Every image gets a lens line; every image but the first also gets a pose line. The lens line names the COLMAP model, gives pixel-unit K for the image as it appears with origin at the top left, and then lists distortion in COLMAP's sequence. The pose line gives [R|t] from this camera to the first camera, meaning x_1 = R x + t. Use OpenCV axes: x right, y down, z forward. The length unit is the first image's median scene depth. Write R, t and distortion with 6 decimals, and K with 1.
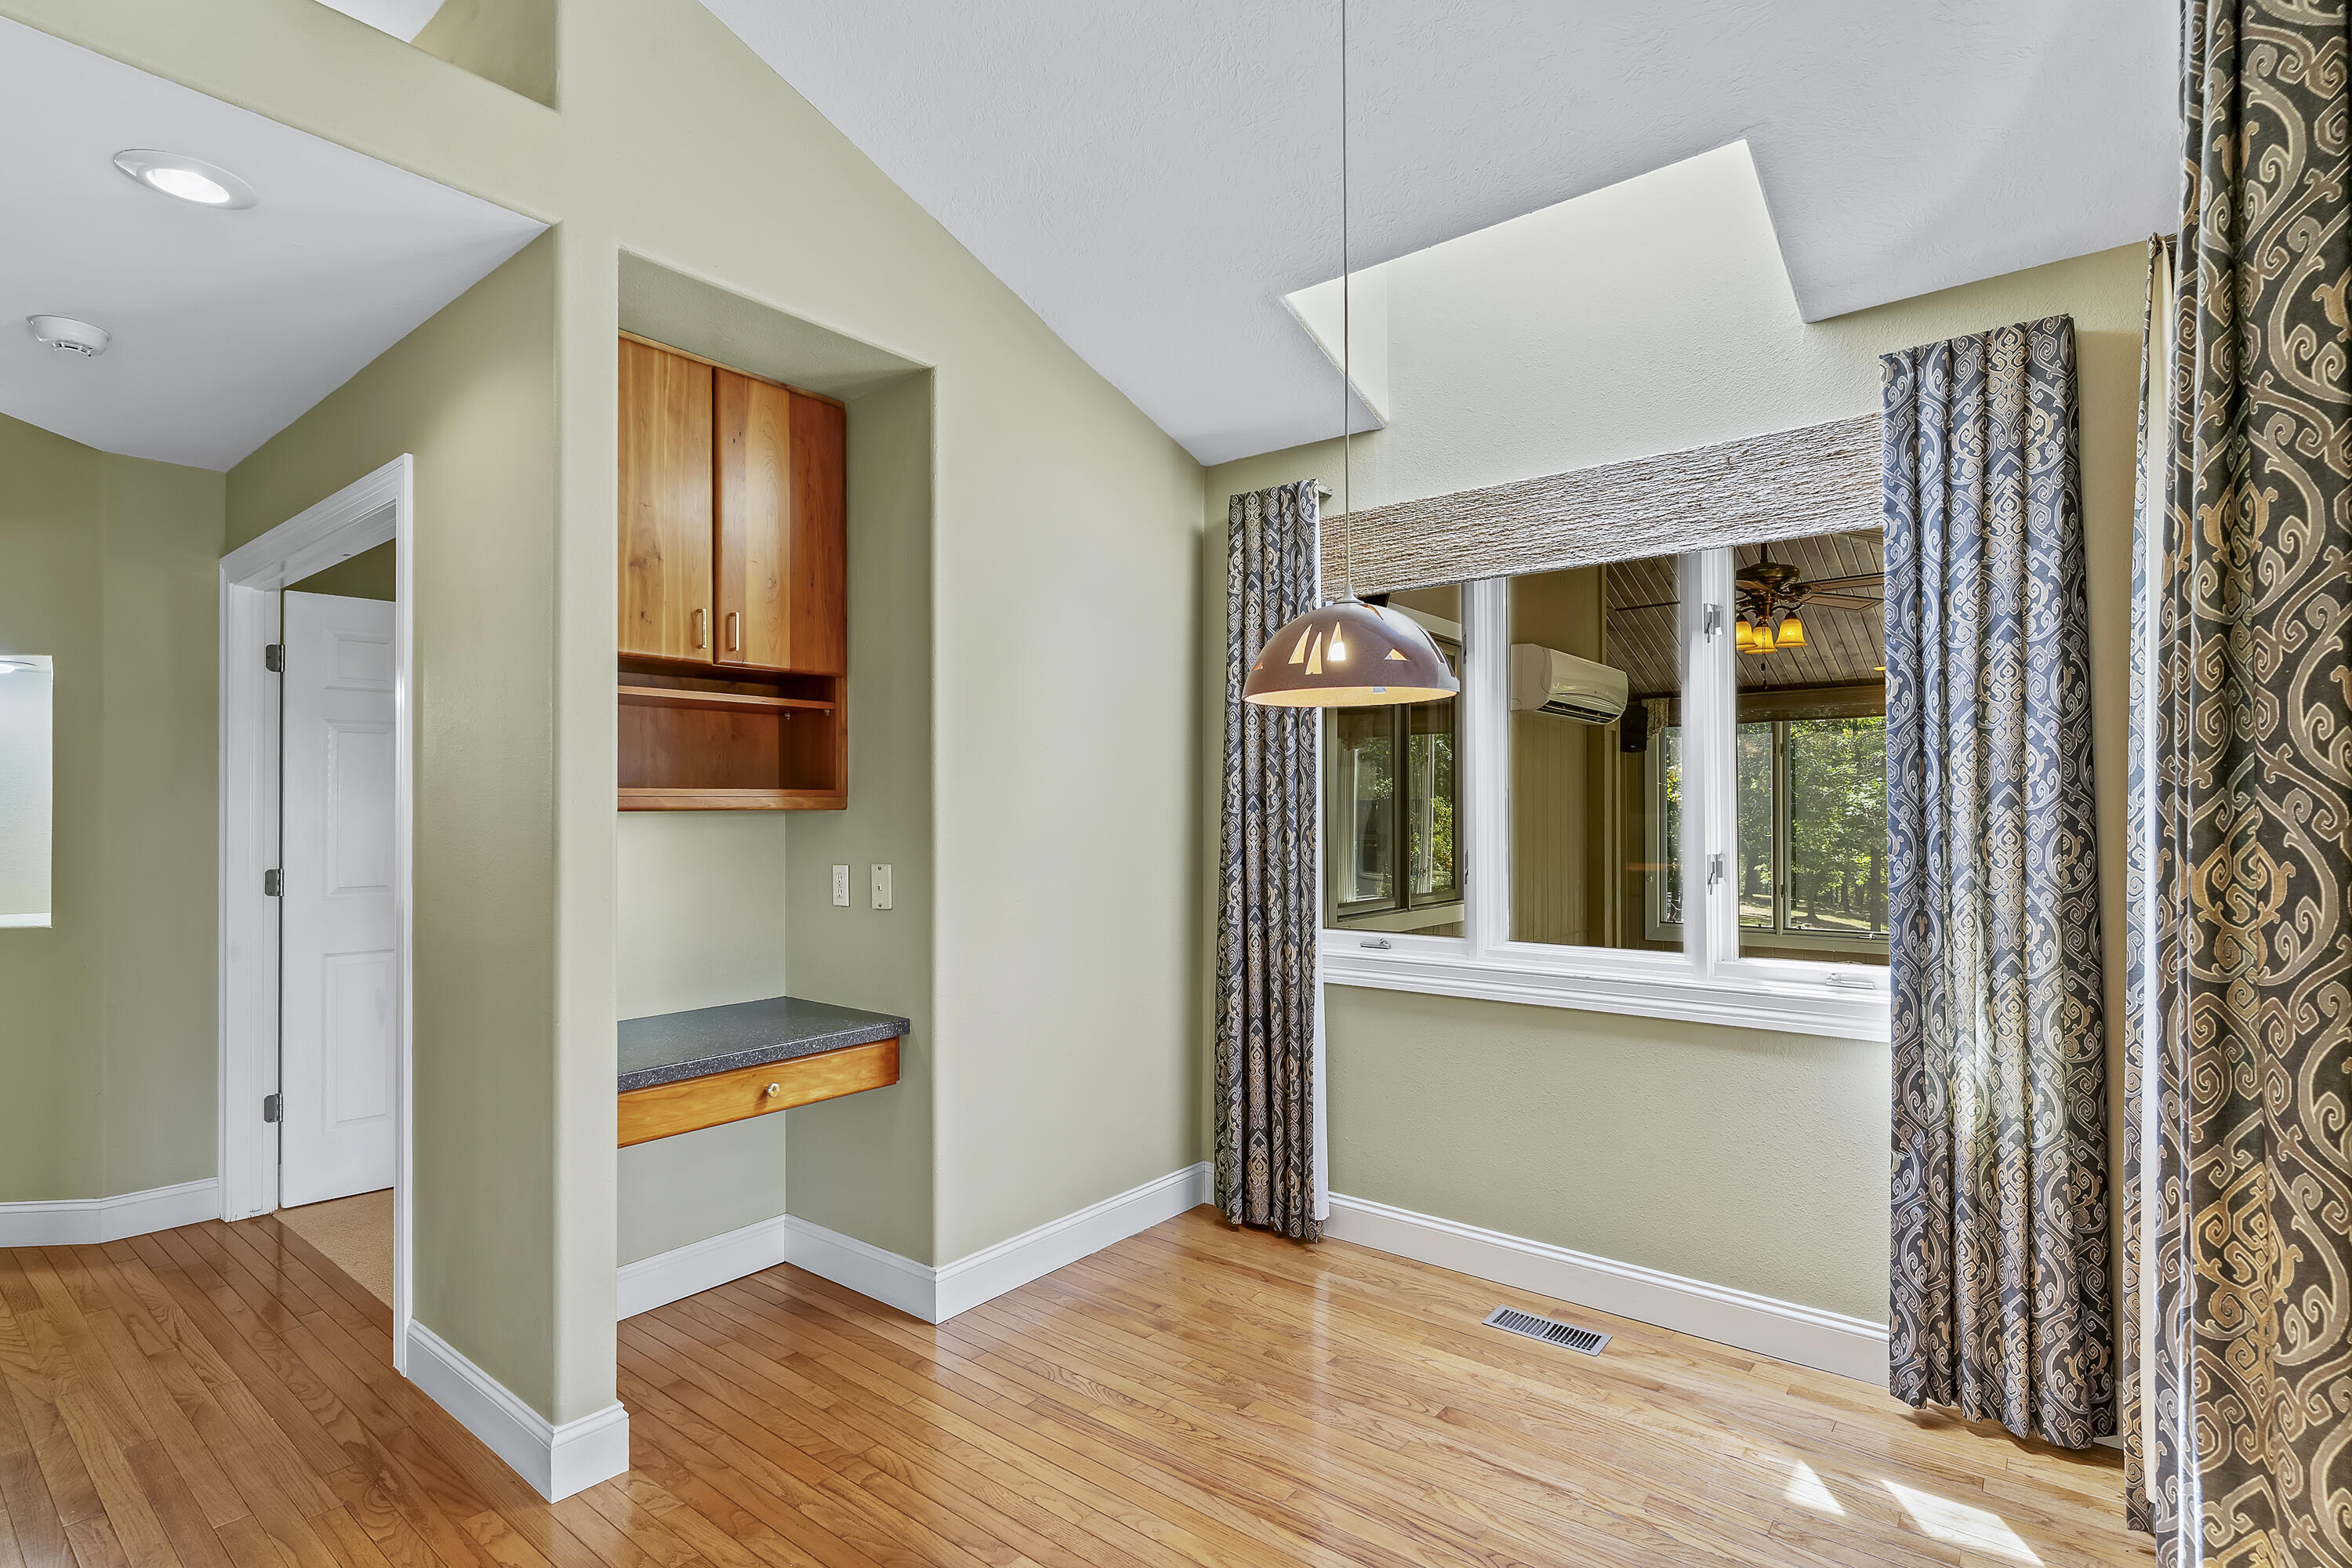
lens RADIAL K [[1127.6, 0, 1179.8], [0, 1127.6, 799.4], [0, 0, 1]] dist [0.001162, -0.000744]
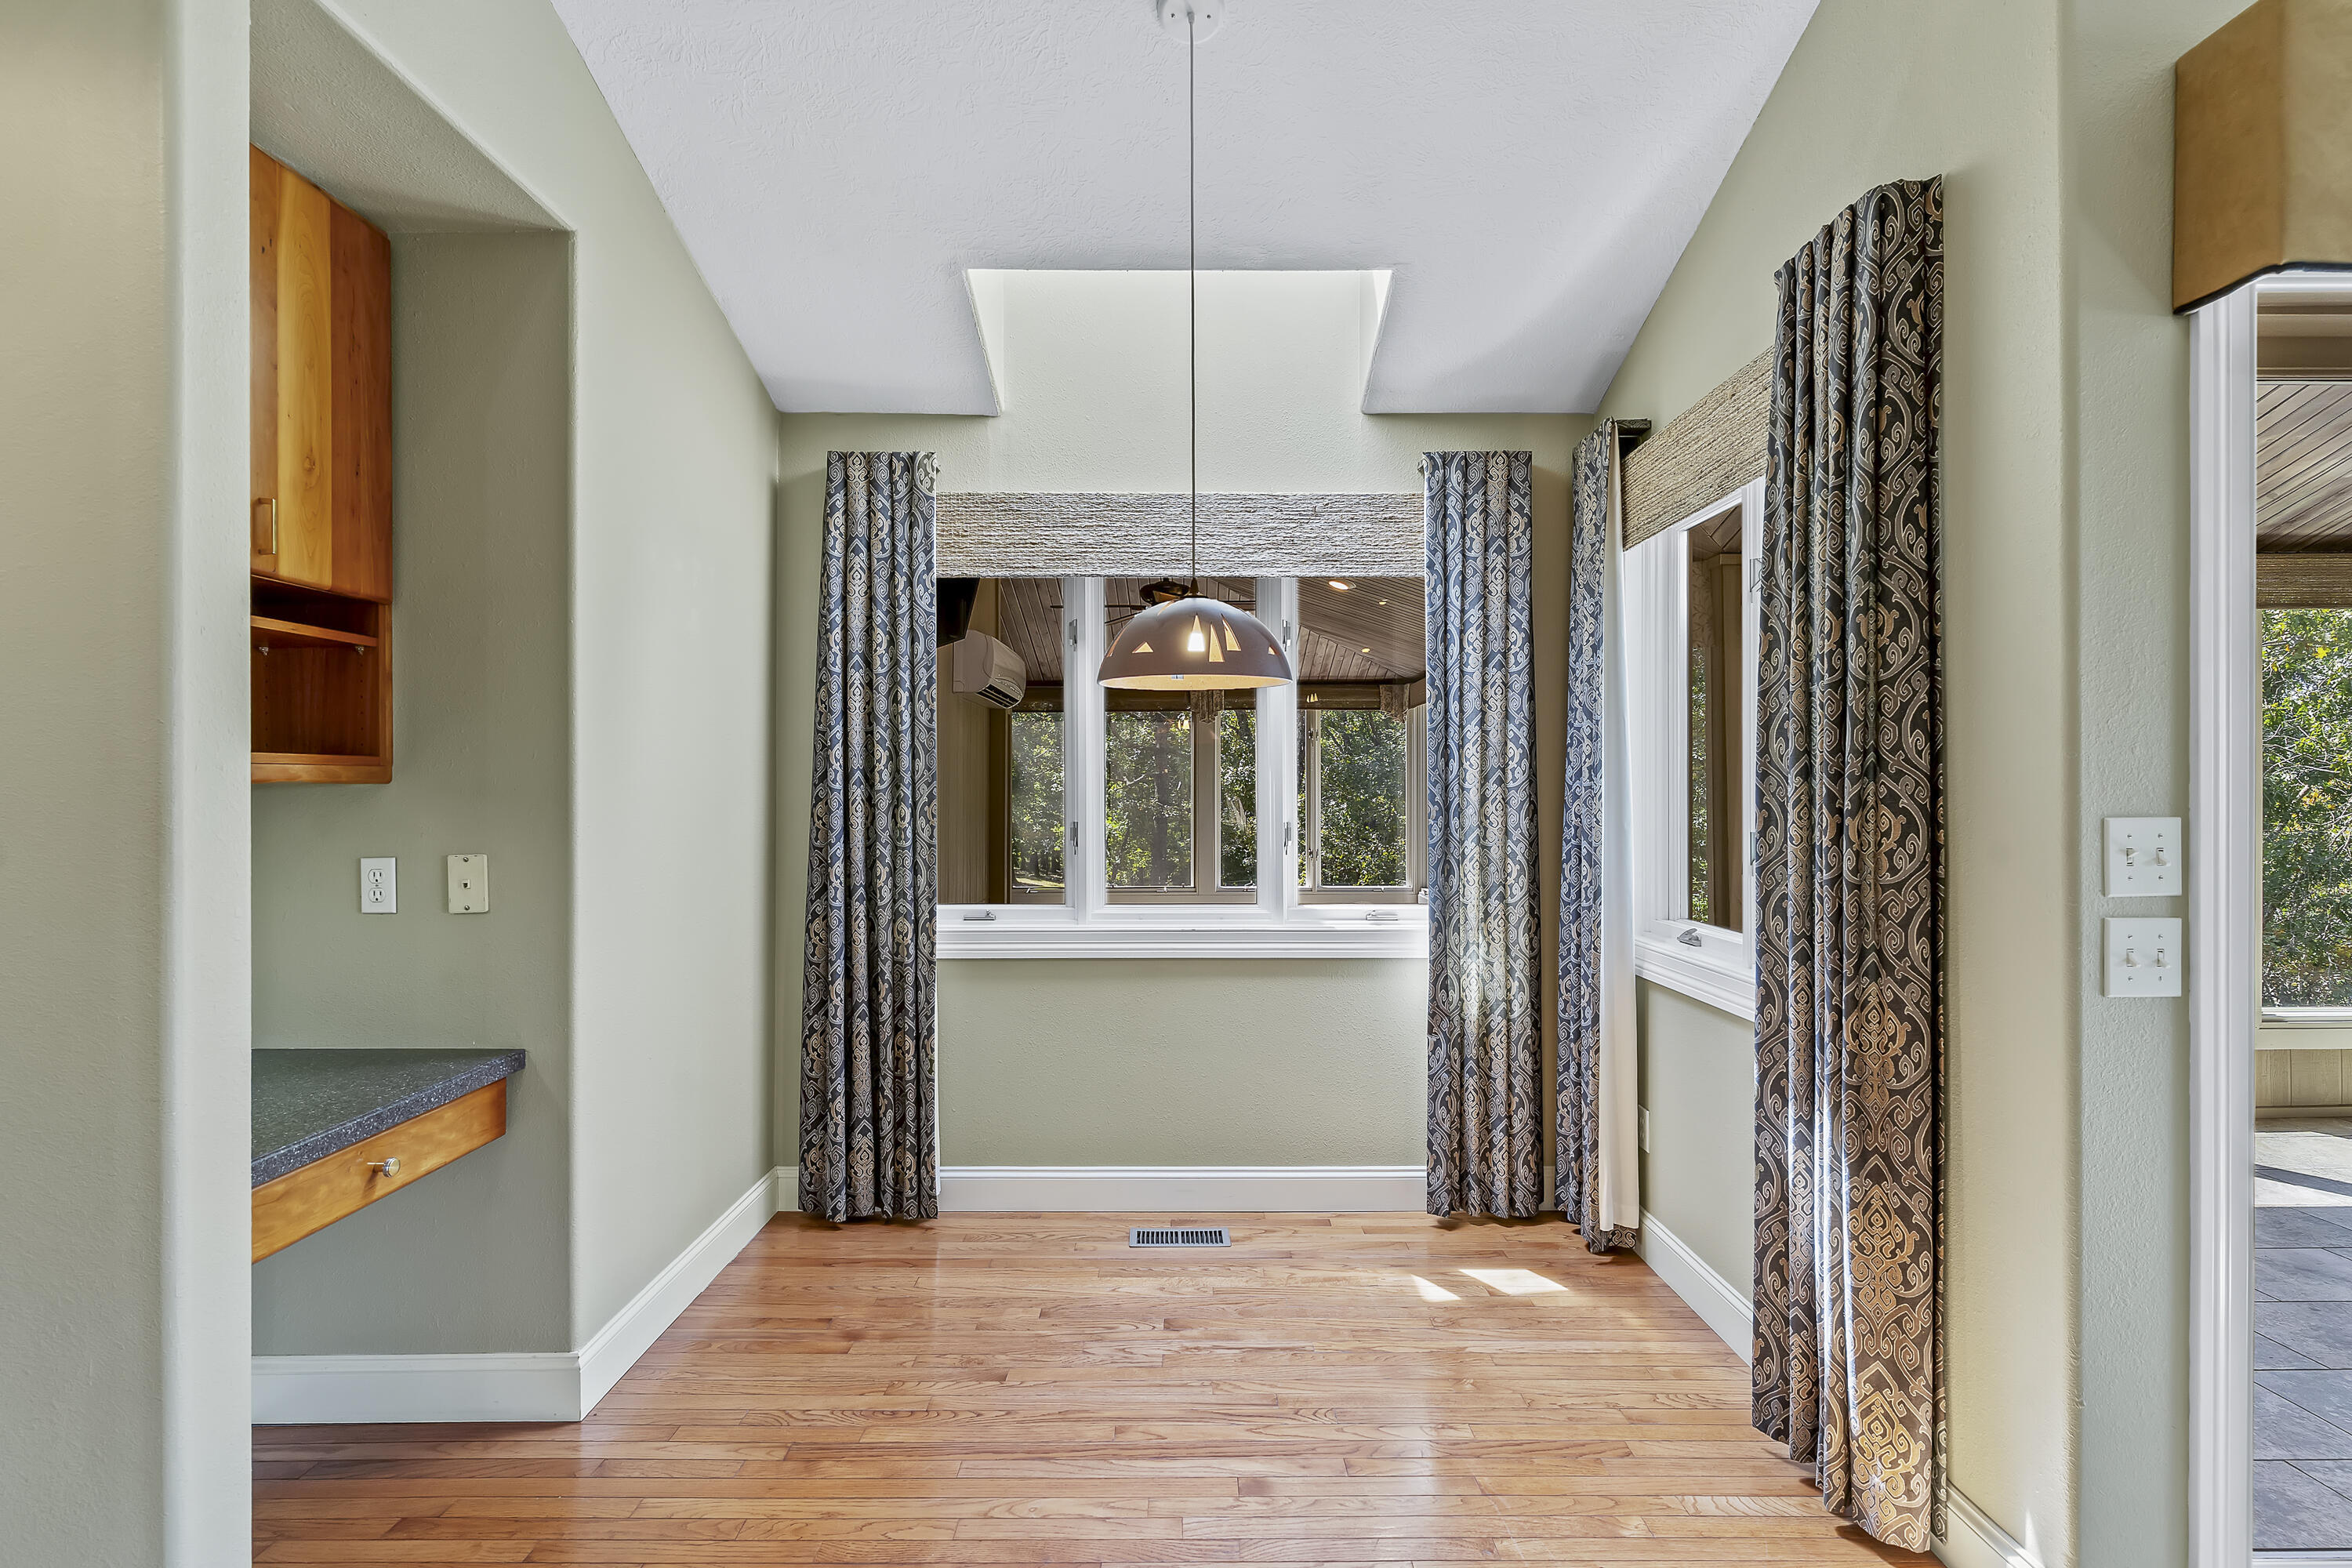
lens RADIAL K [[1118.2, 0, 1176.0], [0, 1118.2, 784.0], [0, 0, 1]] dist [0.000979, -0.000028]
pose [[0.782459, 0.003836, 0.622690, -0.447127], [-0.008236, 0.999957, 0.004190, 0.002643], [-0.622648, -0.008407, 0.782457, 0.128604]]
